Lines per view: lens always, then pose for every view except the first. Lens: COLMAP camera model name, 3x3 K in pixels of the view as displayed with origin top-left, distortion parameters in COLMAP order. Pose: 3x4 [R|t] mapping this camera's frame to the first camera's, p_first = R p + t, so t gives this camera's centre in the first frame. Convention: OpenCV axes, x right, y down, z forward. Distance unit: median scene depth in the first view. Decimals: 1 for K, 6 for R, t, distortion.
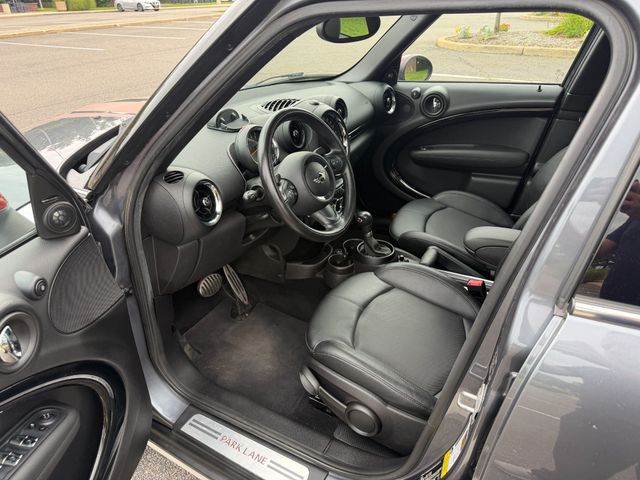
lens RADIAL K [[460.1, 0, 320.0], [0, 460.1, 240.0], [0, 0, 1]] dist [0.089544, -0.147980]
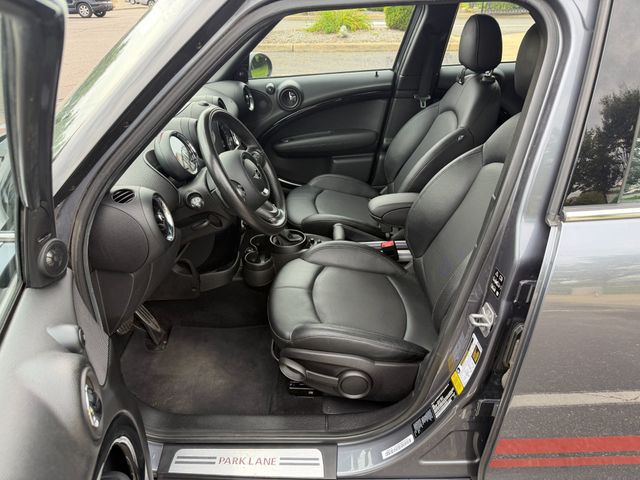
lens RADIAL K [[449.4, 0, 347.9], [0, 449.4, 237.8], [0, 0, 1]] dist [0.134033, -0.187639]
pose [[0.885644, -0.229448, 0.403717, -0.175431], [0.229191, 0.972111, 0.049707, -0.001468], [-0.403863, 0.048505, 0.913532, 0.011912]]
